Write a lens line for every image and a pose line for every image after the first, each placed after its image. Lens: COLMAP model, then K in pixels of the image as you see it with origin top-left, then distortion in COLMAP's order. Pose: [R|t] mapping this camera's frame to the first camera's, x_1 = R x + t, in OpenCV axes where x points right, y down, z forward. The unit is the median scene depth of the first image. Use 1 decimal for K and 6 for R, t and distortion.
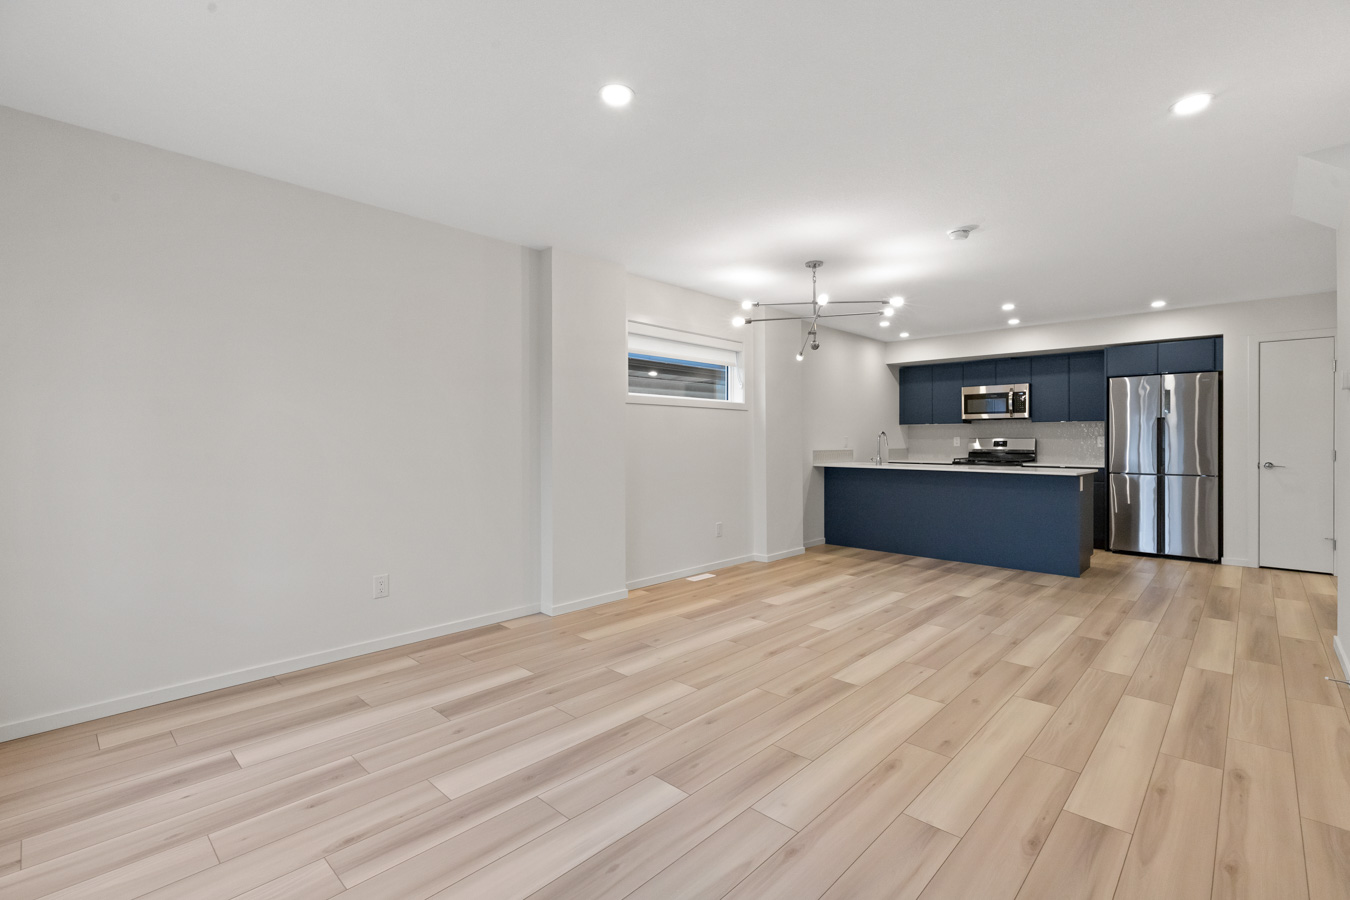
lens RADIAL K [[606.5, 0, 670.8], [0, 606.5, 440.0], [0, 0, 1]] dist [0.001480, 0.000865]
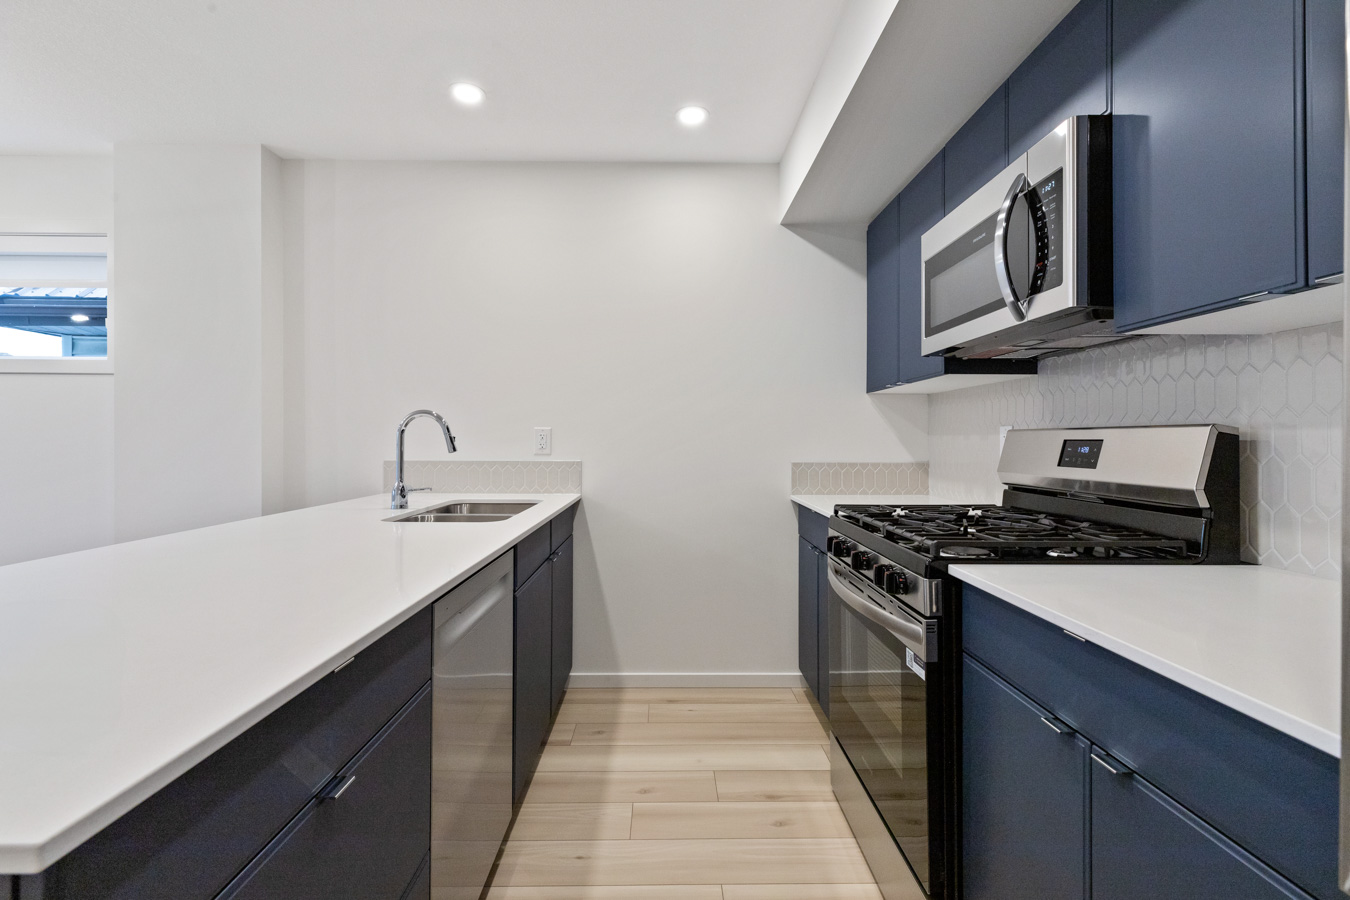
lens RADIAL K [[606.5, 0, 670.8], [0, 606.5, 440.0], [0, 0, 1]] dist [0.001480, 0.000865]
pose [[0.699895, 0.002767, -0.714241, 0.631695], [-0.003033, 0.999995, 0.000902, 0.001648], [0.714240, 0.001535, 0.699899, 0.789002]]
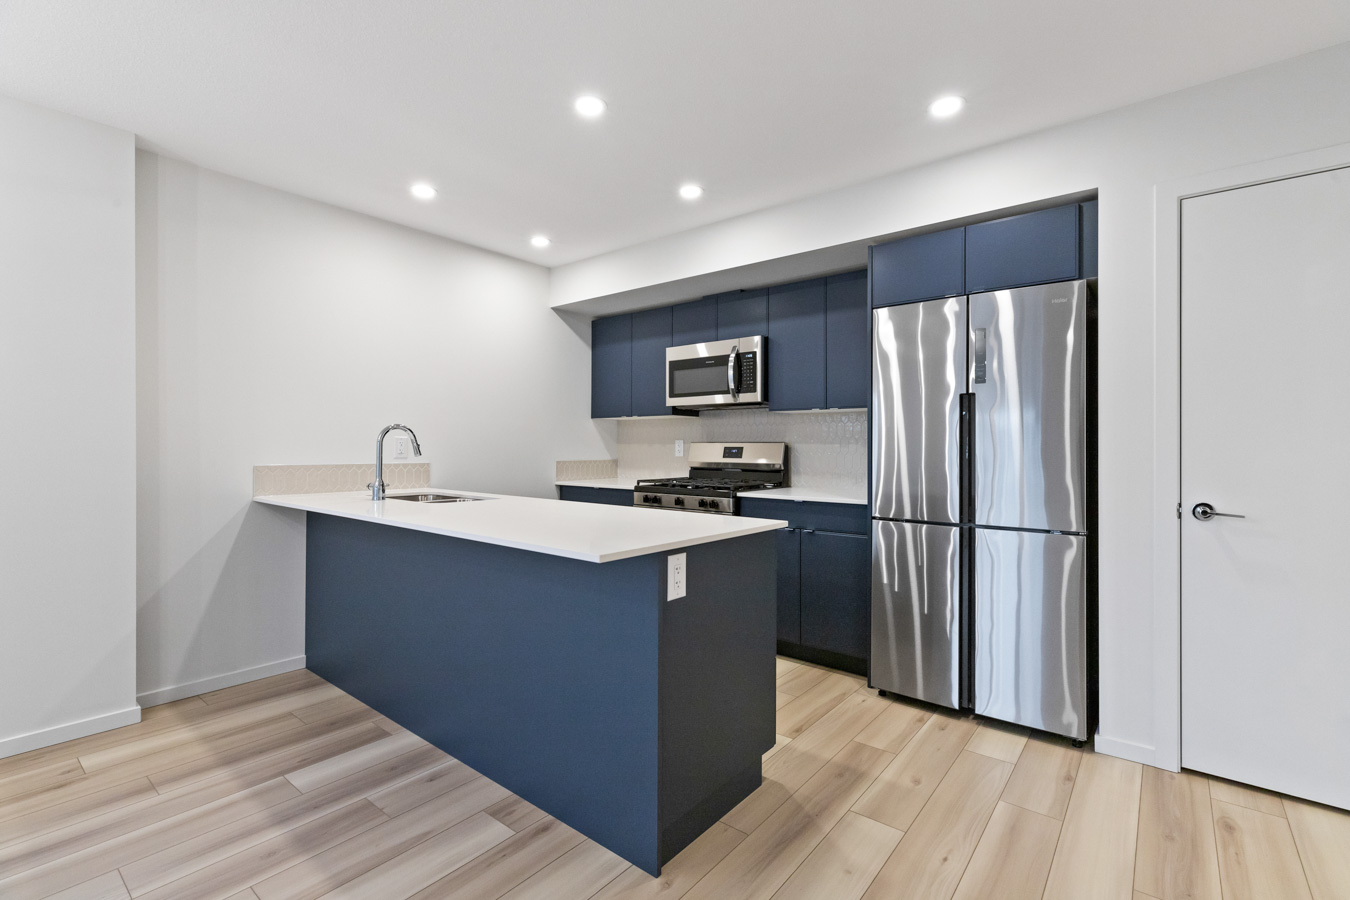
lens RADIAL K [[606.5, 0, 670.8], [0, 606.5, 440.0], [0, 0, 1]] dist [0.001480, 0.000865]
pose [[0.996783, 0.005244, 0.079974, 0.470894], [-0.004485, 0.999943, -0.009670, 0.000631], [-0.080020, 0.009281, 0.996750, 0.491364]]
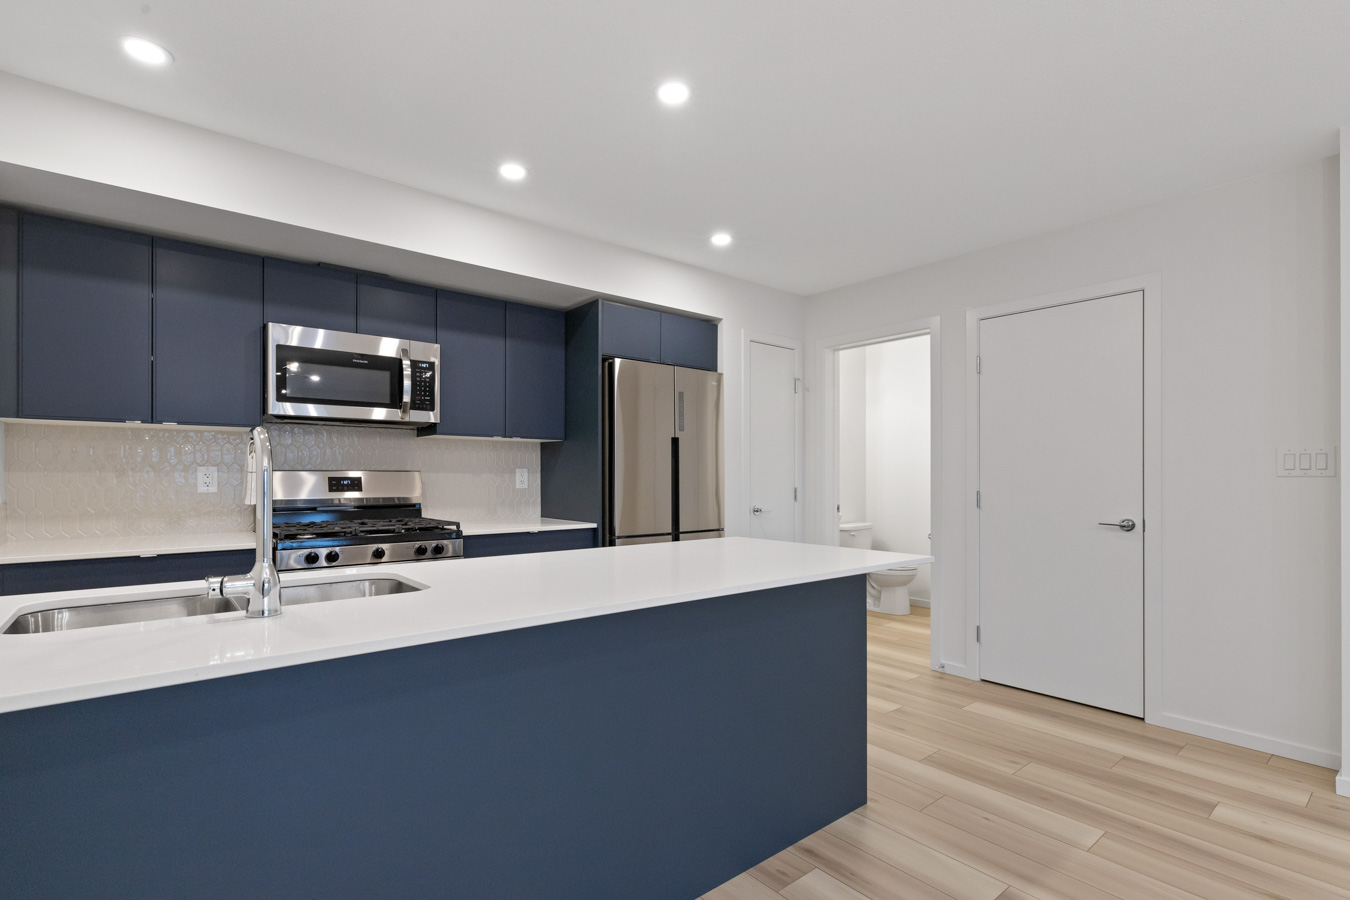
lens RADIAL K [[635.1, 0, 668.8], [0, 635.1, 472.1], [0, 0, 1]] dist [-0.000152, 0.000011]
pose [[0.114207, 0.004650, 0.993446, 0.157142], [-0.001000, 0.999989, -0.004566, -0.000251], [-0.993457, -0.000472, 0.114210, 0.782632]]
